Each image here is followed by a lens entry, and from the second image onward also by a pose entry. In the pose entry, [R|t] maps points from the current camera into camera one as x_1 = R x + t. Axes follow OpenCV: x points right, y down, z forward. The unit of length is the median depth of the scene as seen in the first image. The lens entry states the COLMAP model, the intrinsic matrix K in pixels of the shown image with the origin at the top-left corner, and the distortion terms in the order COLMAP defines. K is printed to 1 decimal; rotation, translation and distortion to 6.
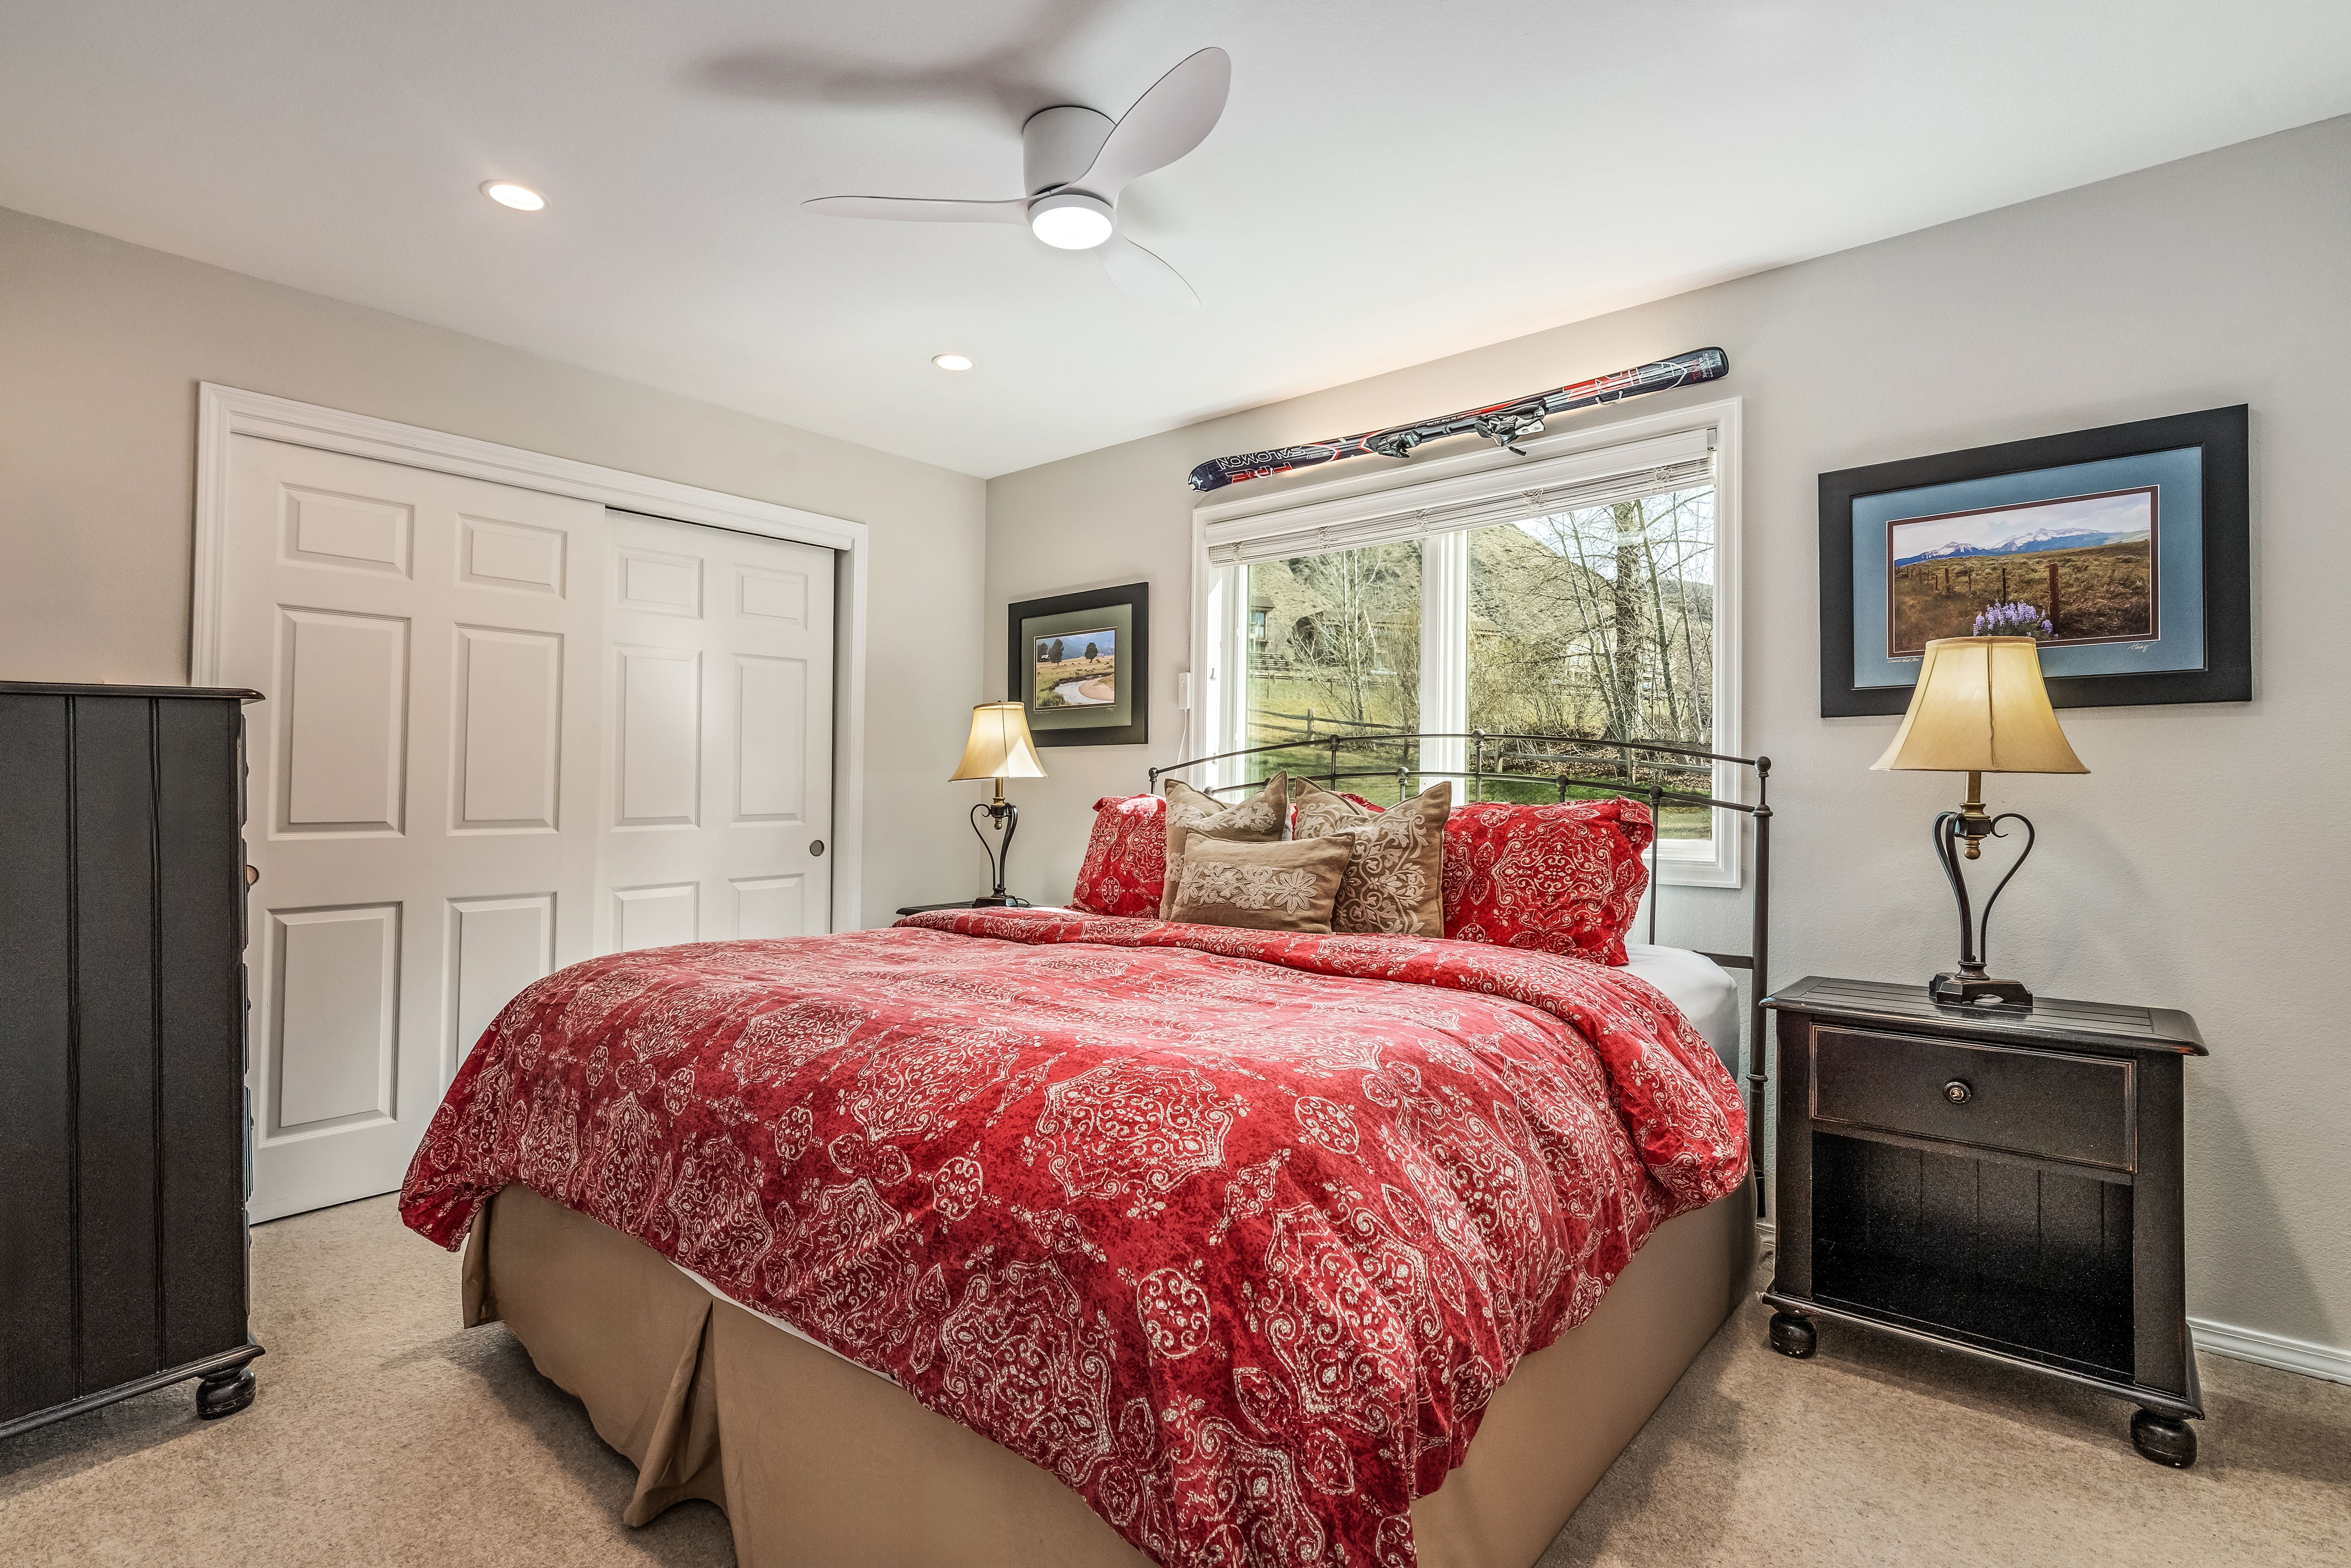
lens RADIAL K [[1114.0, 0, 1177.4], [0, 1114.0, 771.6], [0, 0, 1]] dist [-0.003281, 0.000063]
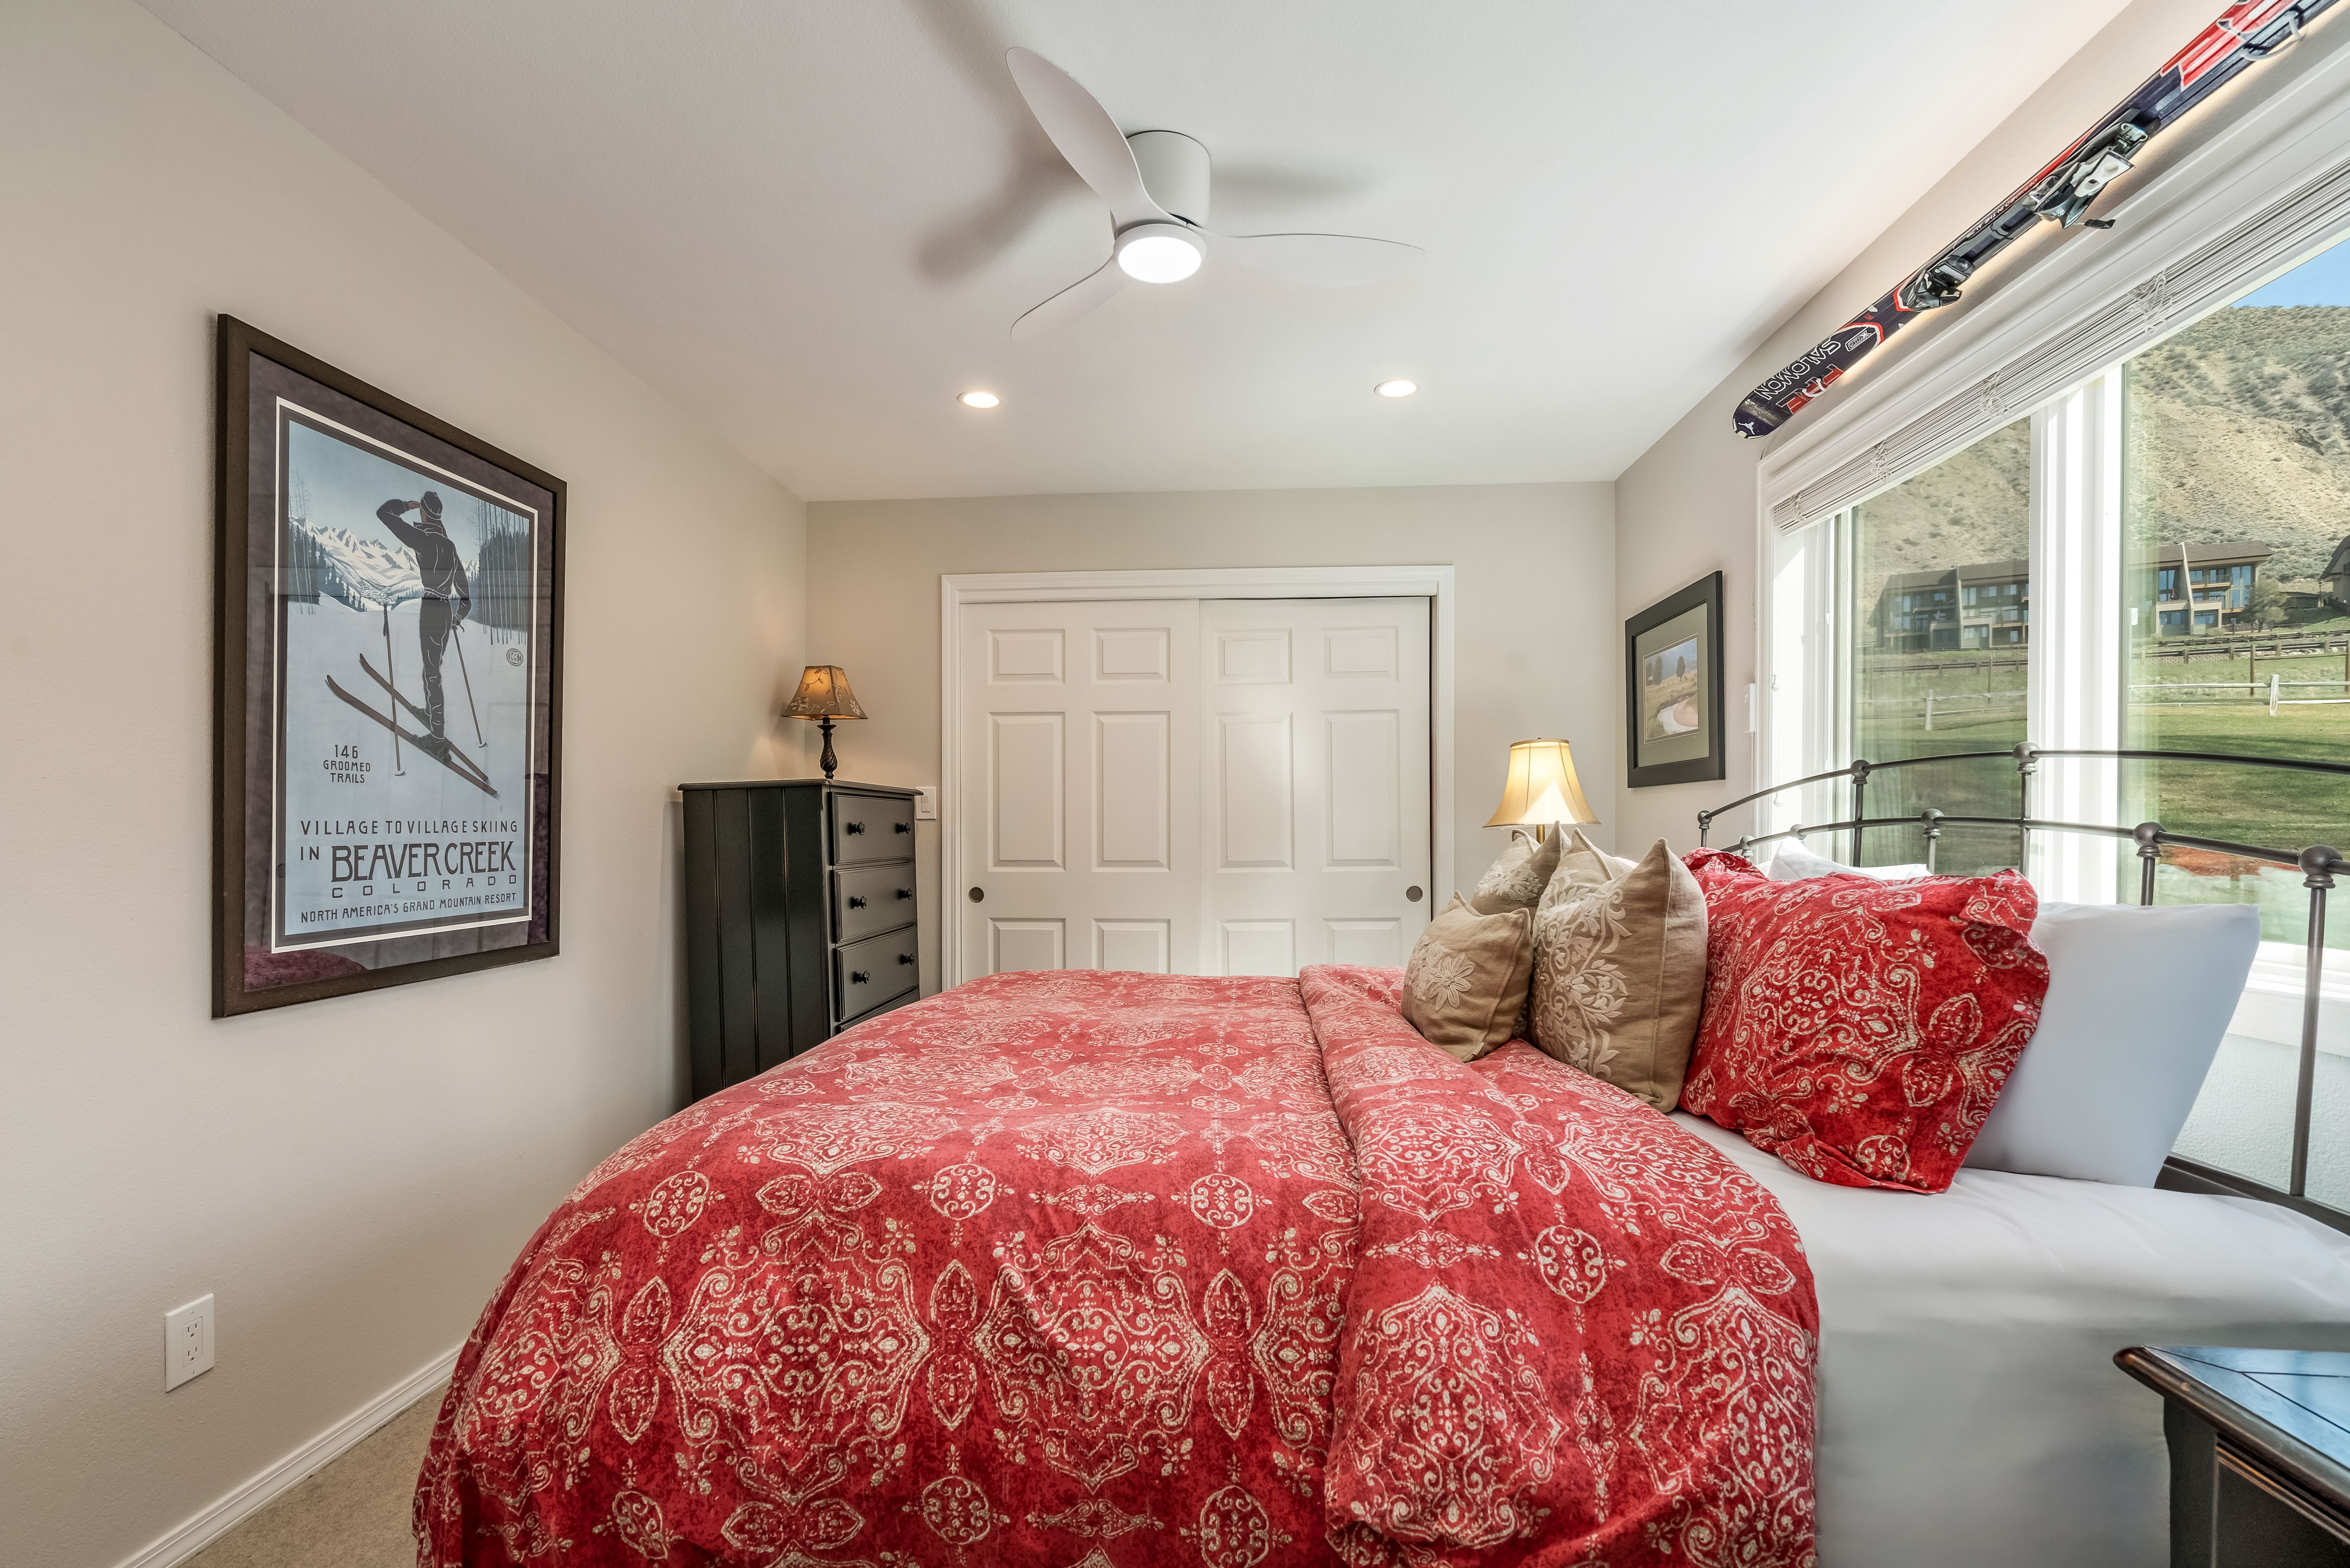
lens RADIAL K [[1091.3, 0, 1177.5], [0, 1091.3, 824.5], [0, 0, 1]] dist [-0.002815, 0.000505]
pose [[0.582591, -0.003449, -0.812758, 0.475592], [0.016727, 0.999830, 0.007747, -0.007673], [0.812593, -0.018108, 0.582550, 0.323382]]
